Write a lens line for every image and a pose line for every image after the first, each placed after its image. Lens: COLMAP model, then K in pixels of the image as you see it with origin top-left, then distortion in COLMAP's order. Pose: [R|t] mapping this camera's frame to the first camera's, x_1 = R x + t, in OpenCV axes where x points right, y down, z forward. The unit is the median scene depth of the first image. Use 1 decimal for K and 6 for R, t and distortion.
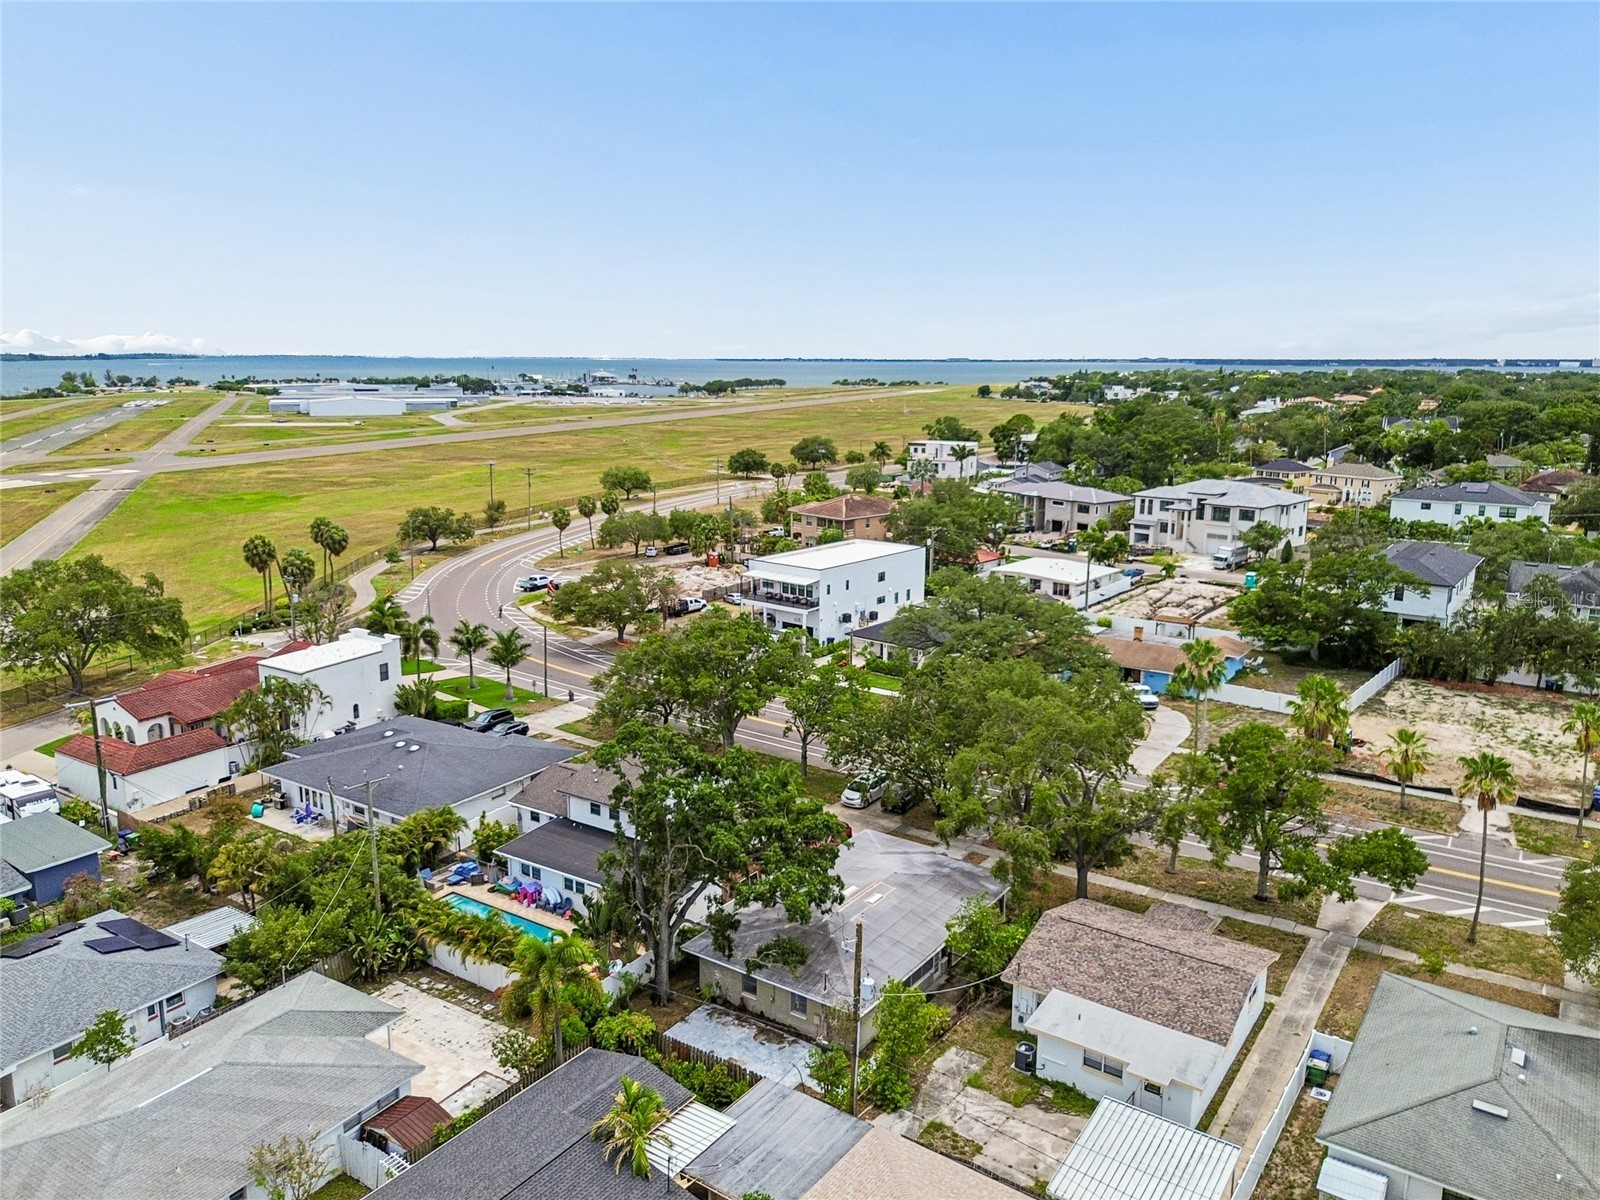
lens RADIAL K [[1143.7, 0, 808.8], [0, 1143.7, 602.5], [0, 0, 1]] dist [0.066742, -0.062090]
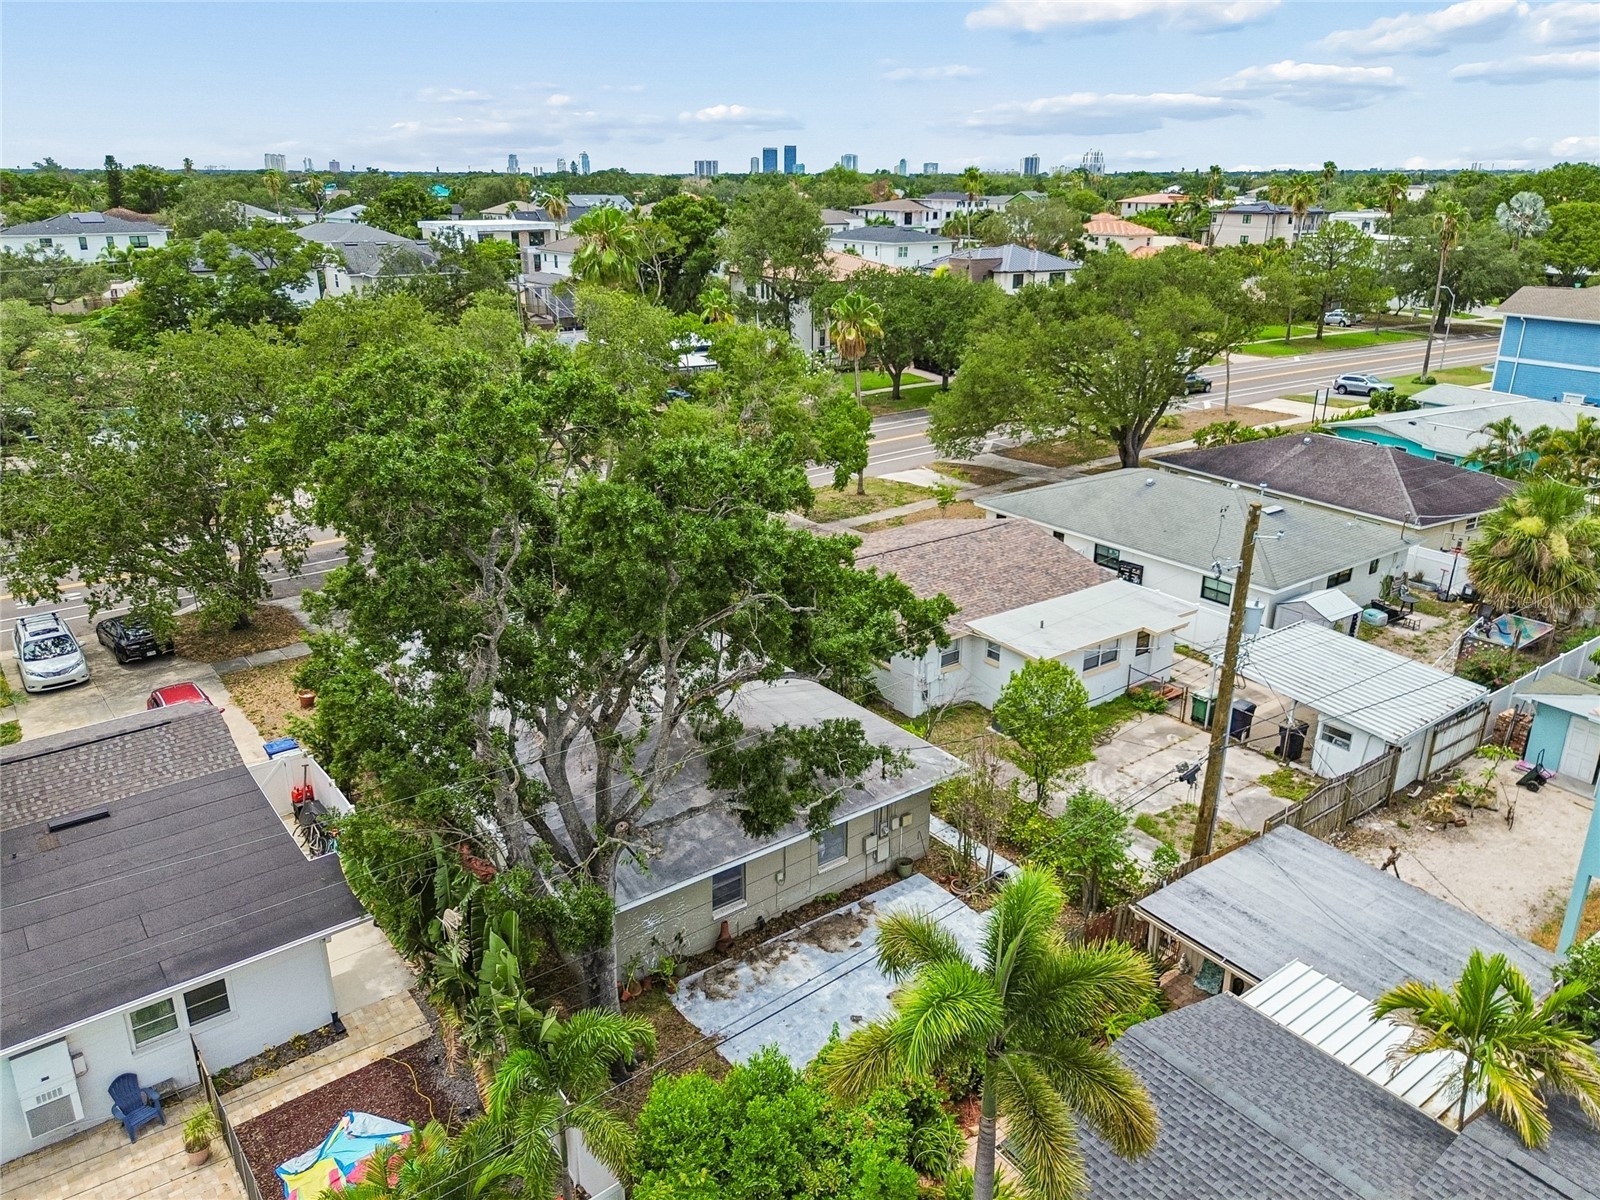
lens RADIAL K [[1143.7, 0, 808.8], [0, 1143.7, 602.5], [0, 0, 1]] dist [0.066742, -0.062090]
pose [[0.333562, -0.339451, 0.879494, -0.118710], [0.197595, 0.937376, 0.286850, 0.030341], [-0.921788, 0.078101, 0.379747, 0.233079]]
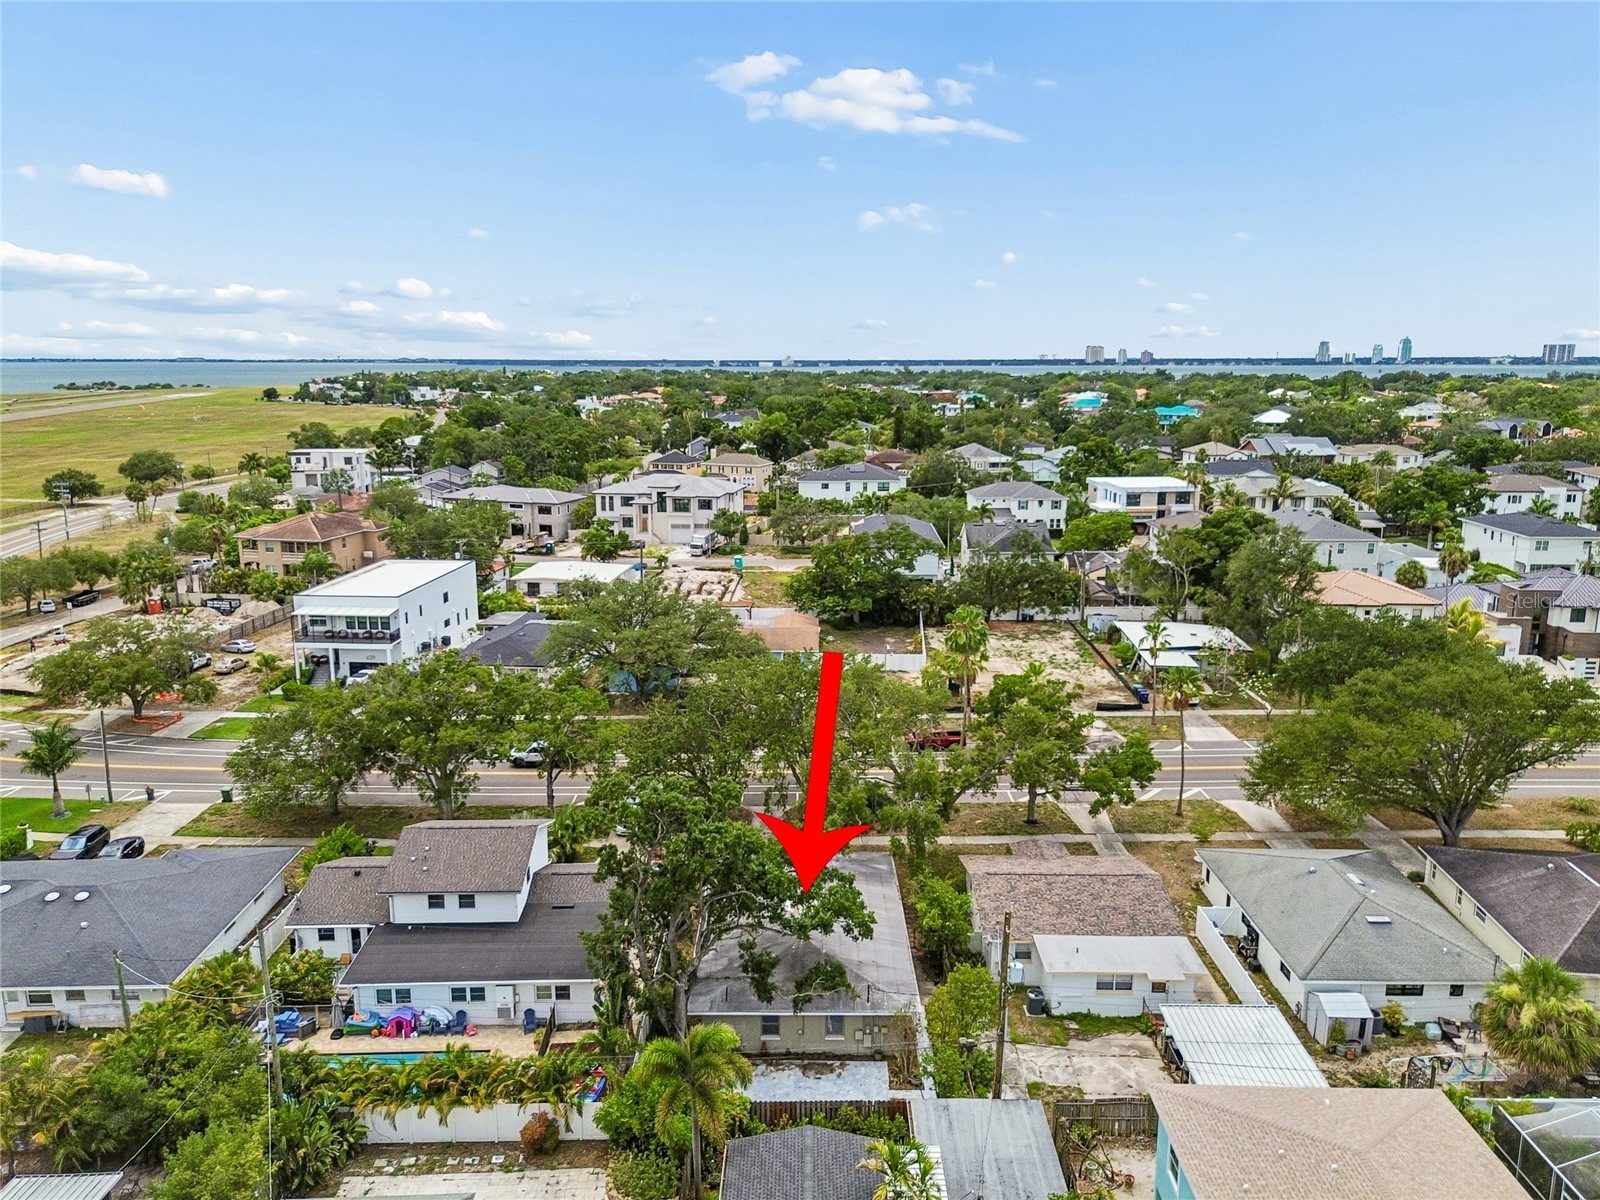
lens RADIAL K [[1143.7, 0, 808.8], [0, 1143.7, 602.5], [0, 0, 1]] dist [0.066742, -0.062090]
pose [[0.827799, -0.122396, 0.547512, -0.146974], [0.122650, 0.991787, 0.036275, -0.011990], [-0.547455, 0.037124, 0.836012, 0.054410]]
